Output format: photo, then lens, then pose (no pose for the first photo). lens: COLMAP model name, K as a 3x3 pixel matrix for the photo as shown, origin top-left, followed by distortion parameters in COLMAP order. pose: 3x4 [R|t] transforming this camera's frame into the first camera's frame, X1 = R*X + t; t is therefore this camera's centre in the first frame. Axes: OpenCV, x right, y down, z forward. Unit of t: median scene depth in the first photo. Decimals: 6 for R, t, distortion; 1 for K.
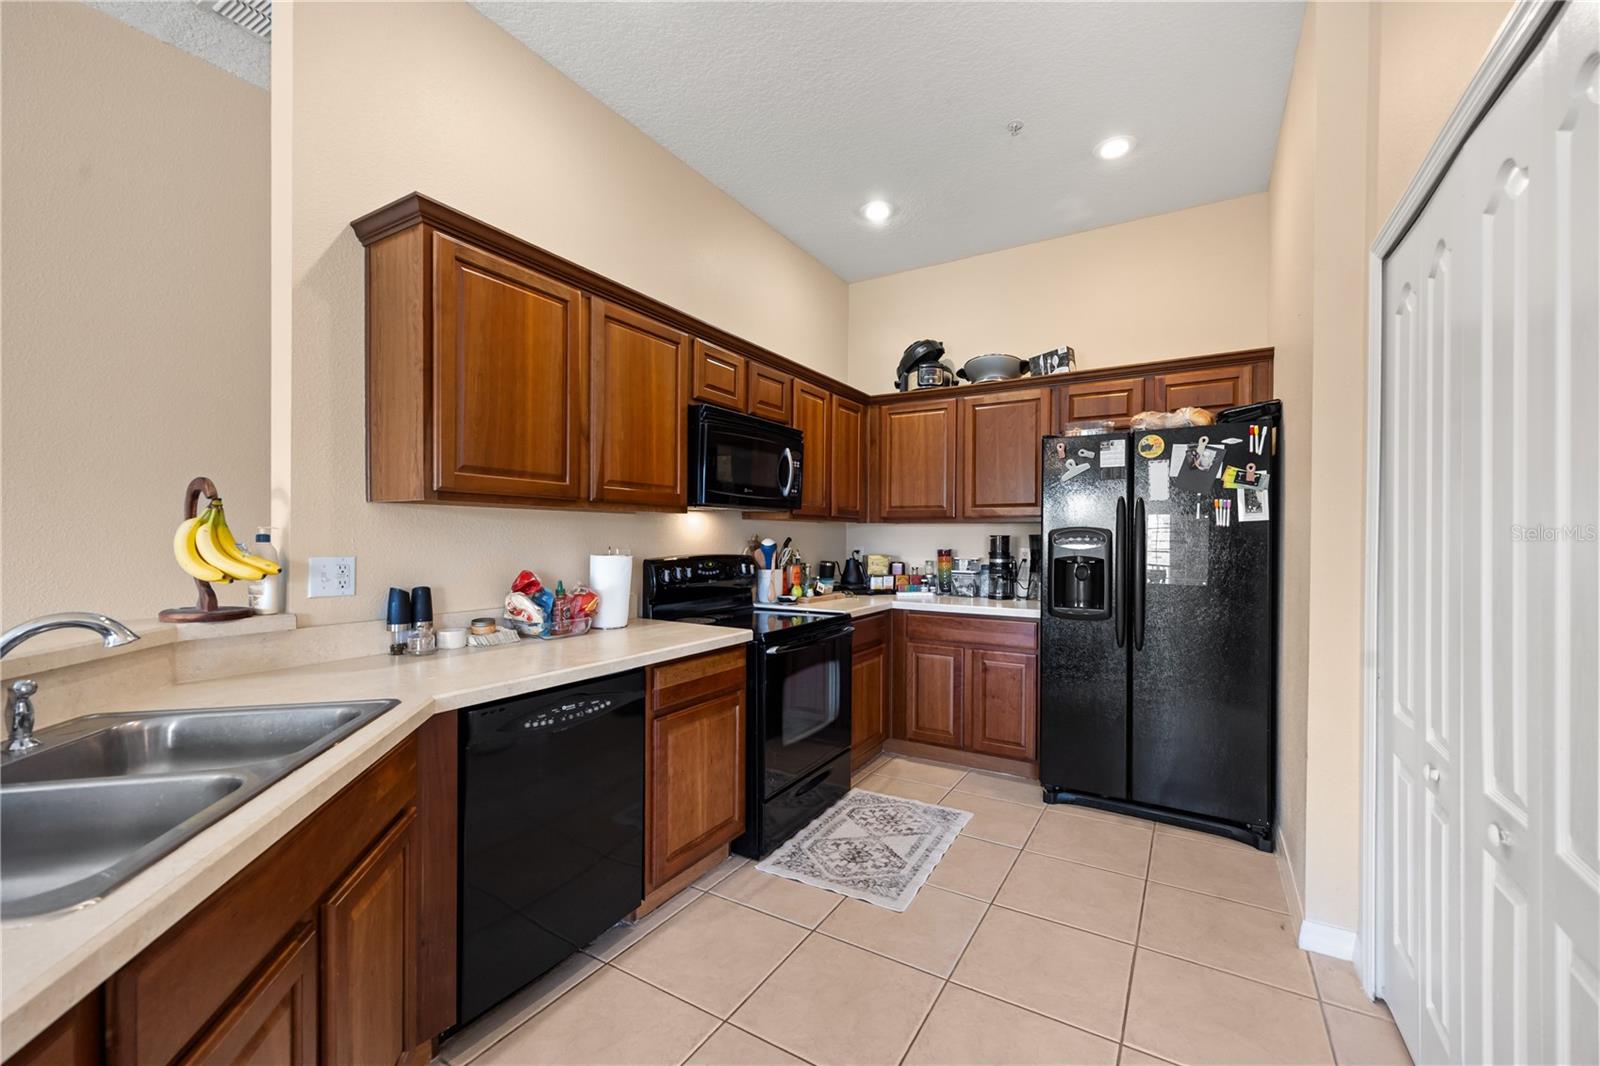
lens RADIAL K [[639.3, 0, 810.1], [0, 639.3, 545.1], [0, 0, 1]] dist [0.001717, 0.000067]
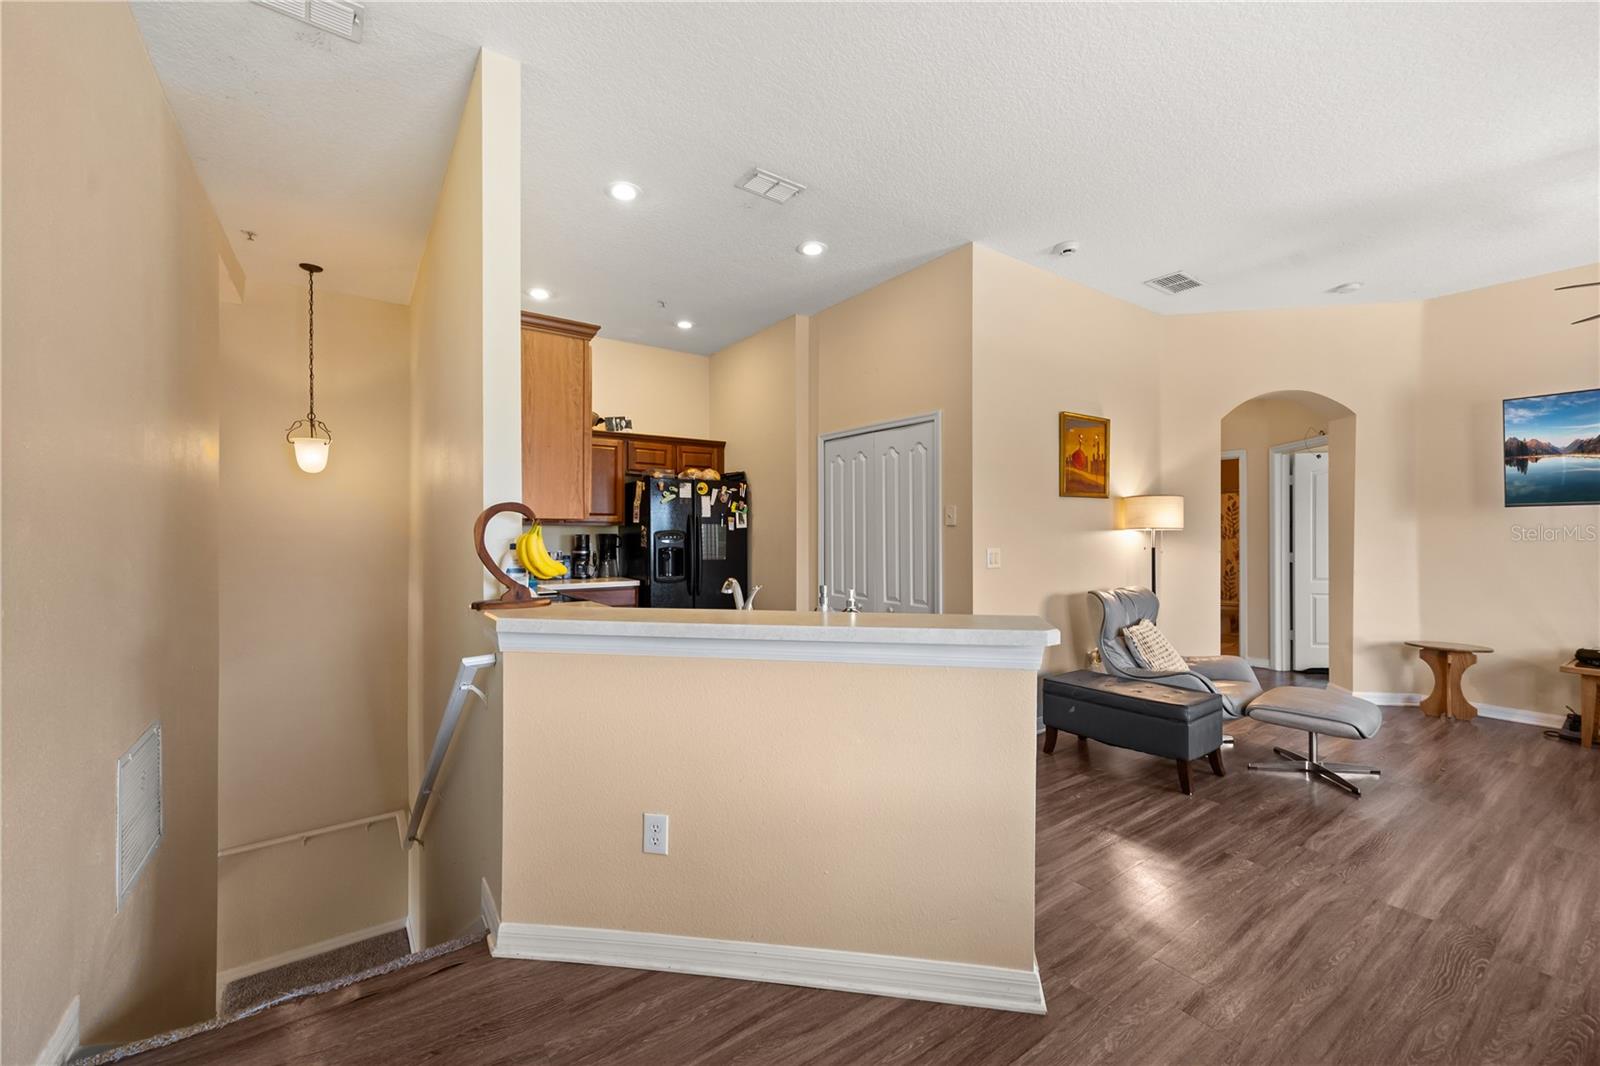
lens RADIAL K [[645.2, 0, 804.6], [0, 645.2, 533.3], [0, 0, 1]] dist [0.010762, -0.000609]
pose [[0.400085, -0.007960, 0.916443, -0.923869], [0.012098, 0.999921, 0.003404, -0.018539], [-0.916398, 0.009725, 0.400150, -0.044718]]
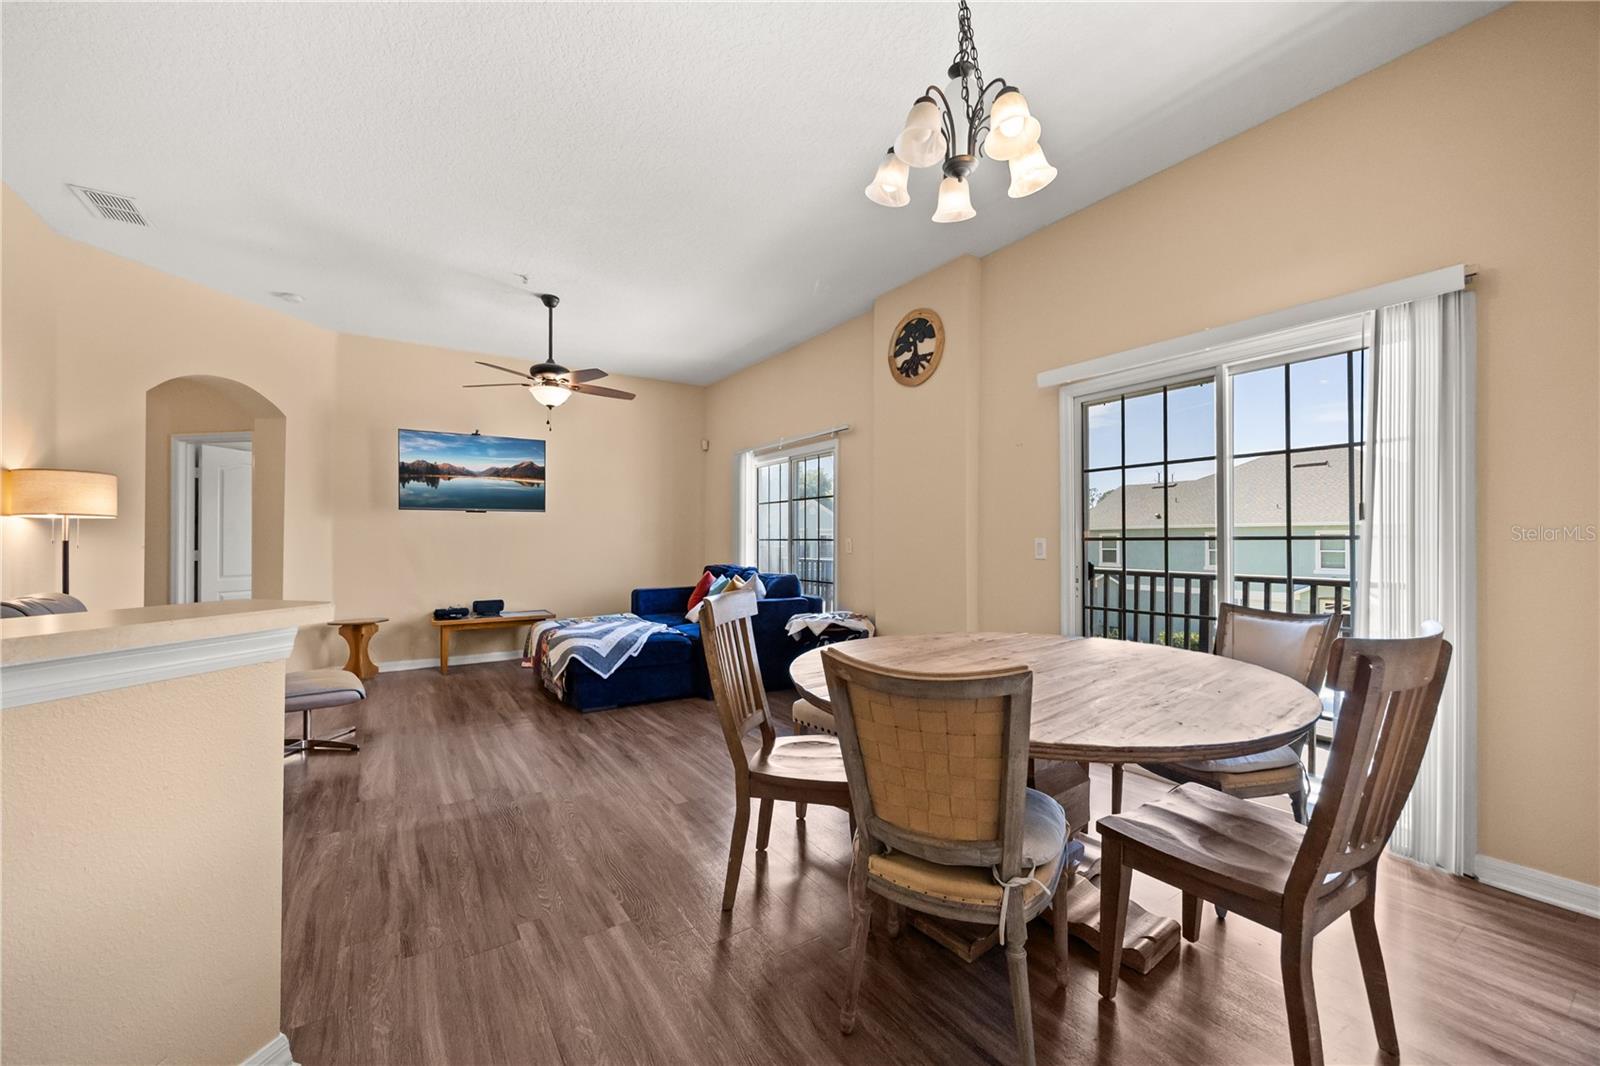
lens RADIAL K [[626.2, 0, 800.0], [0, 626.2, 533.0], [0, 0, 1]] dist [0.001709, 0.000287]
pose [[-0.901189, 0.000430, 0.433426, -0.851943], [-0.000952, 0.999995, -0.002972, 0.015942], [-0.433426, -0.003091, -0.901184, 0.221456]]
